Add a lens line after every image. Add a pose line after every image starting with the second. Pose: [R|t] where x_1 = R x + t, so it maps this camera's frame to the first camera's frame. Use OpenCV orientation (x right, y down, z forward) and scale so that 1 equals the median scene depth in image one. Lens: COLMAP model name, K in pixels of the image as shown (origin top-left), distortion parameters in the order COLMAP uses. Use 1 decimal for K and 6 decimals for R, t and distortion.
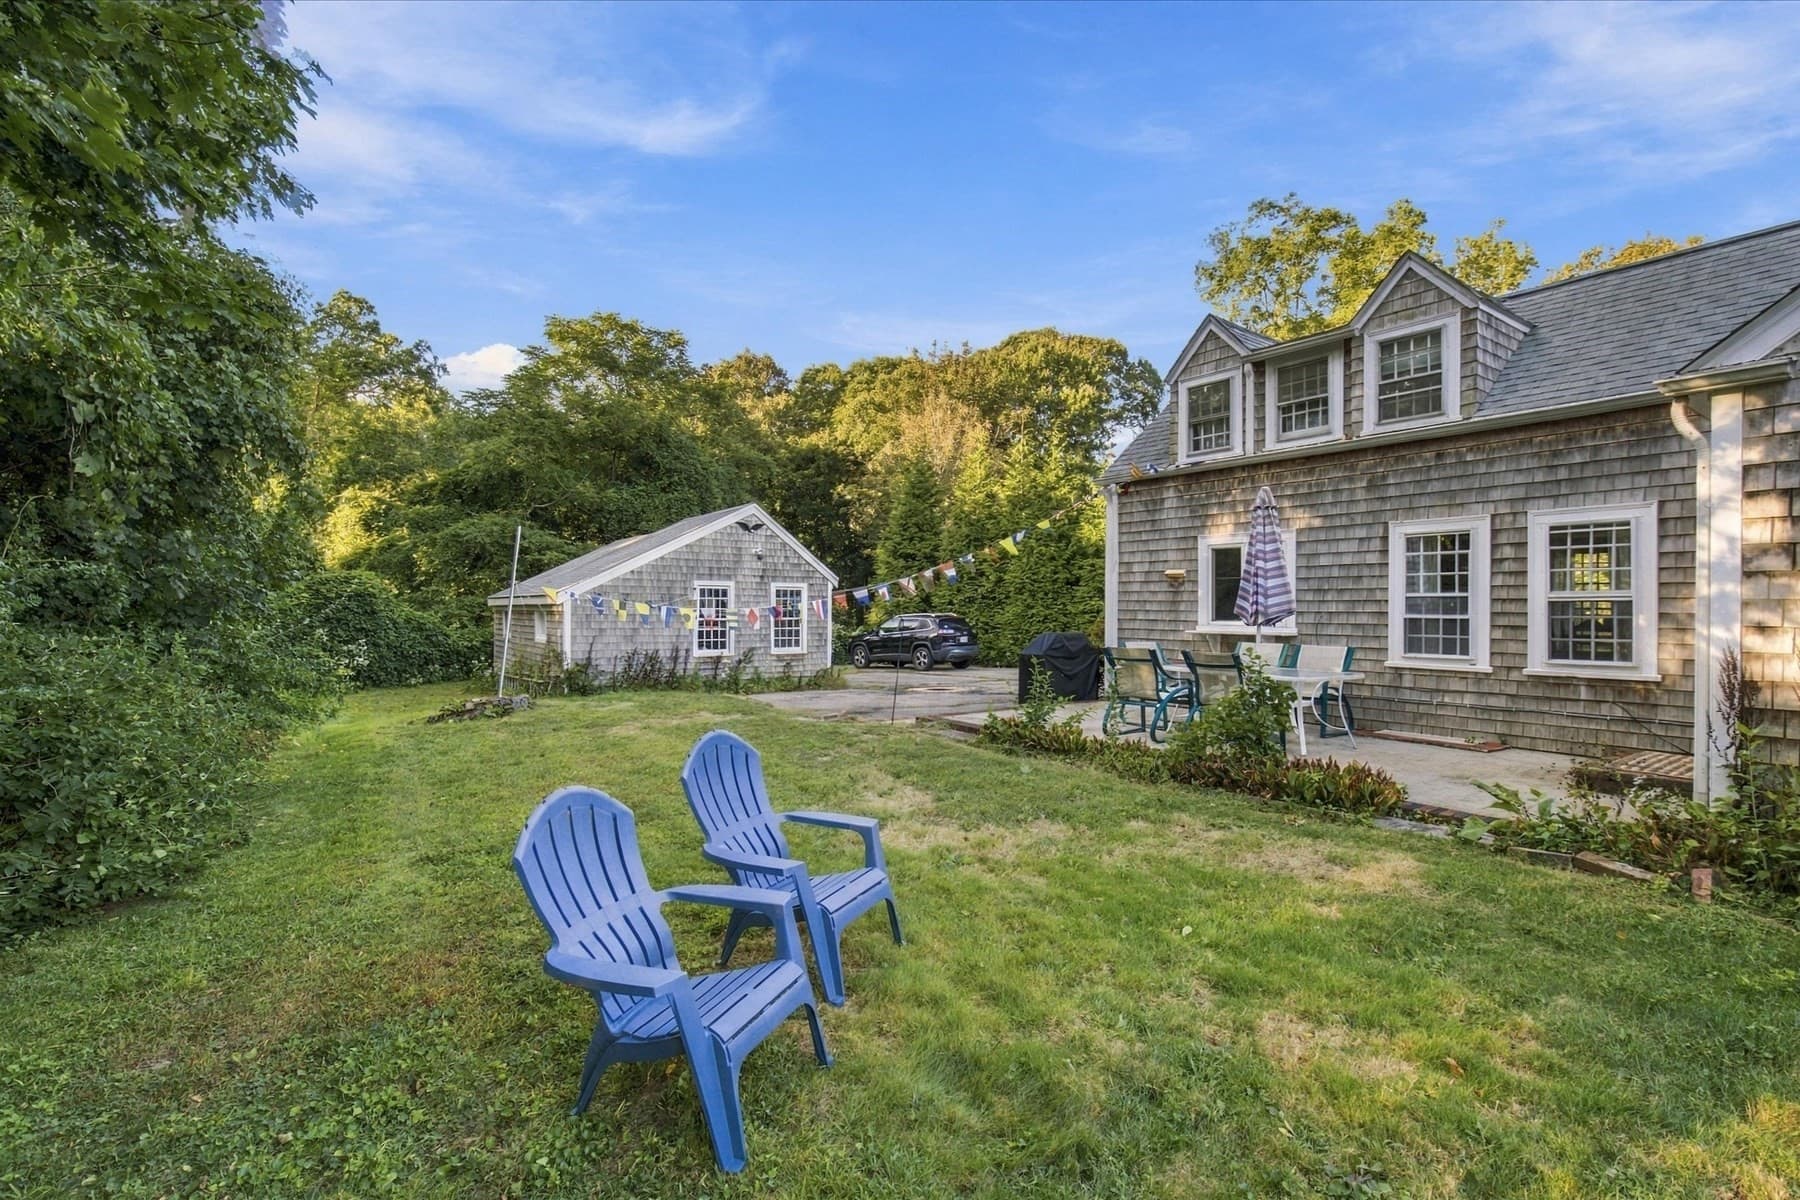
lens RADIAL K [[812.0, 0, 902.1], [0, 812.0, 609.0], [0, 0, 1]] dist [-0.001640, 0.000230]
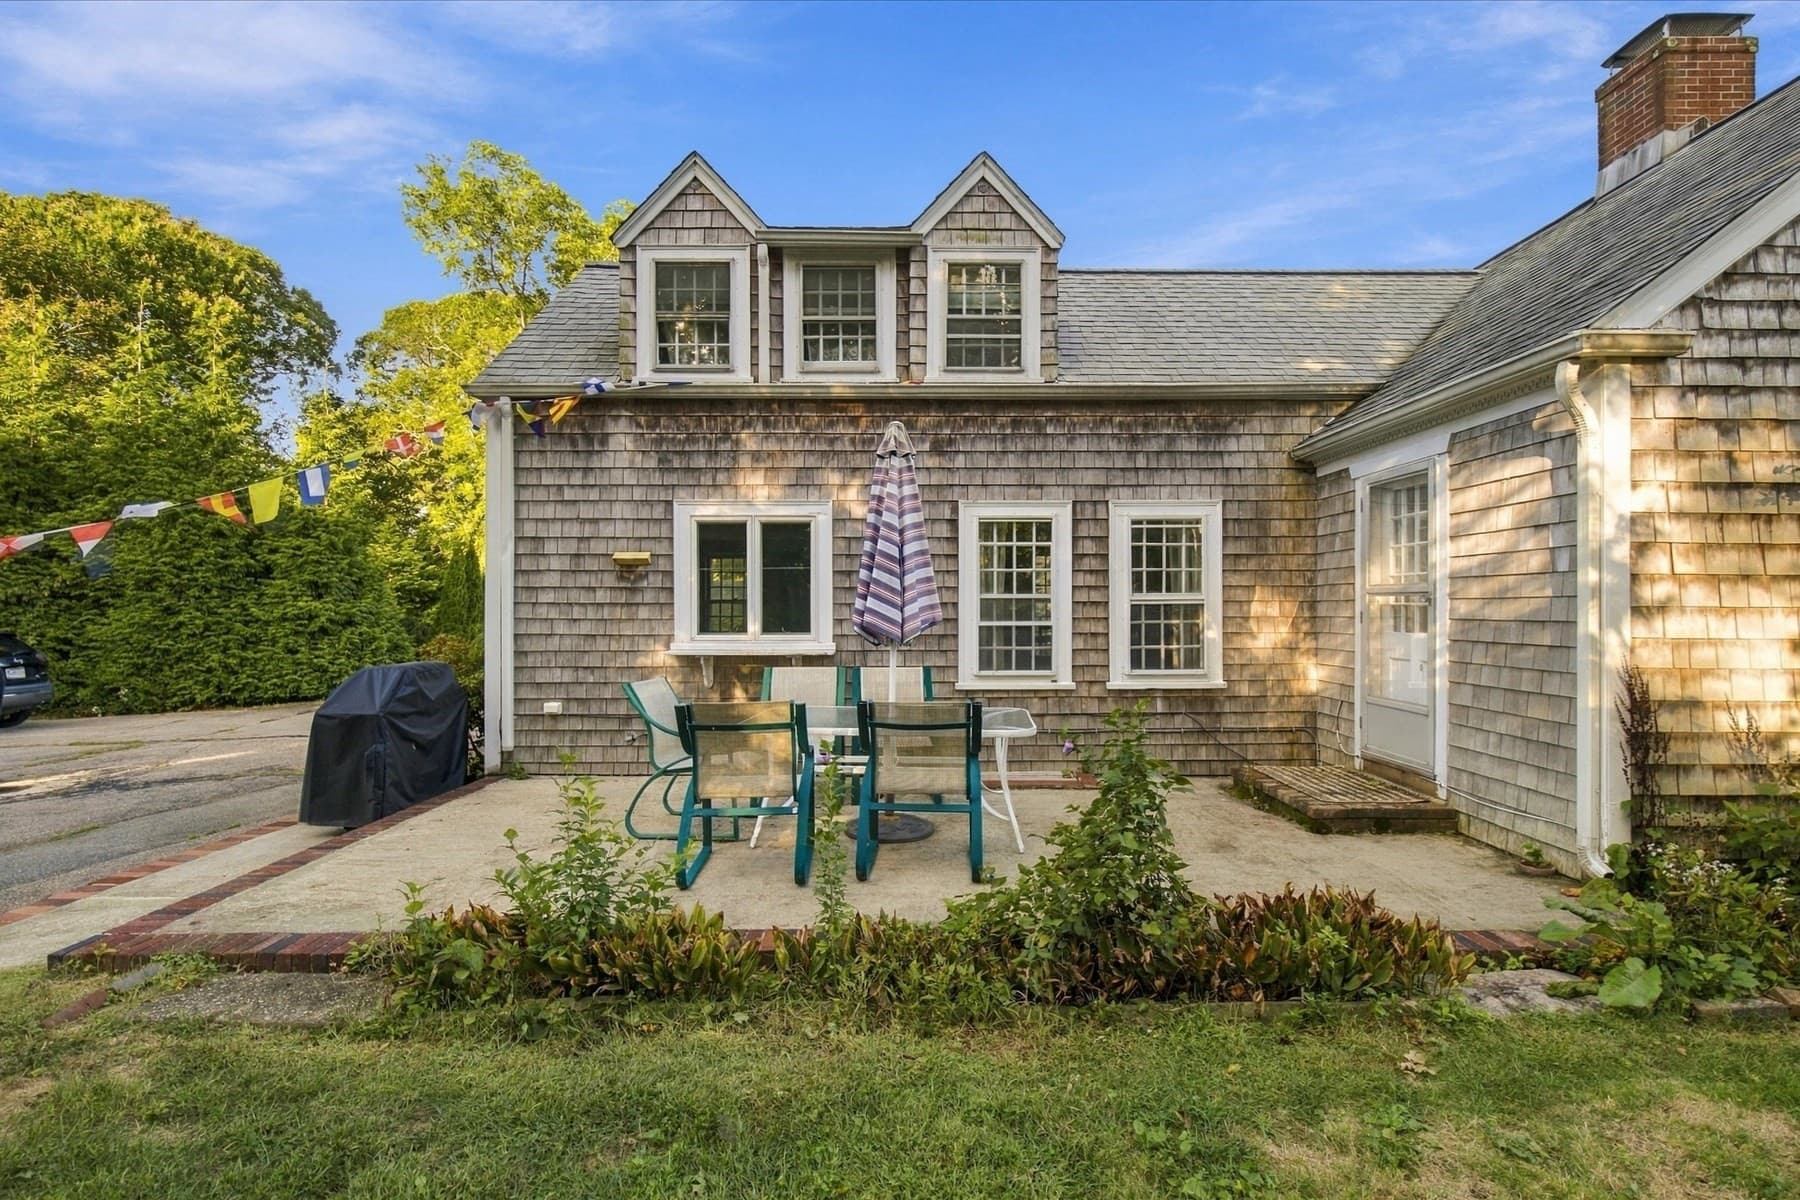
lens RADIAL K [[812.0, 0, 902.1], [0, 812.0, 609.0], [0, 0, 1]] dist [-0.001640, 0.000230]
pose [[0.579783, -0.006693, 0.814744, -0.055675], [0.006632, 0.999972, 0.003496, -0.008172], [-0.814744, 0.003377, 0.579811, 0.597018]]
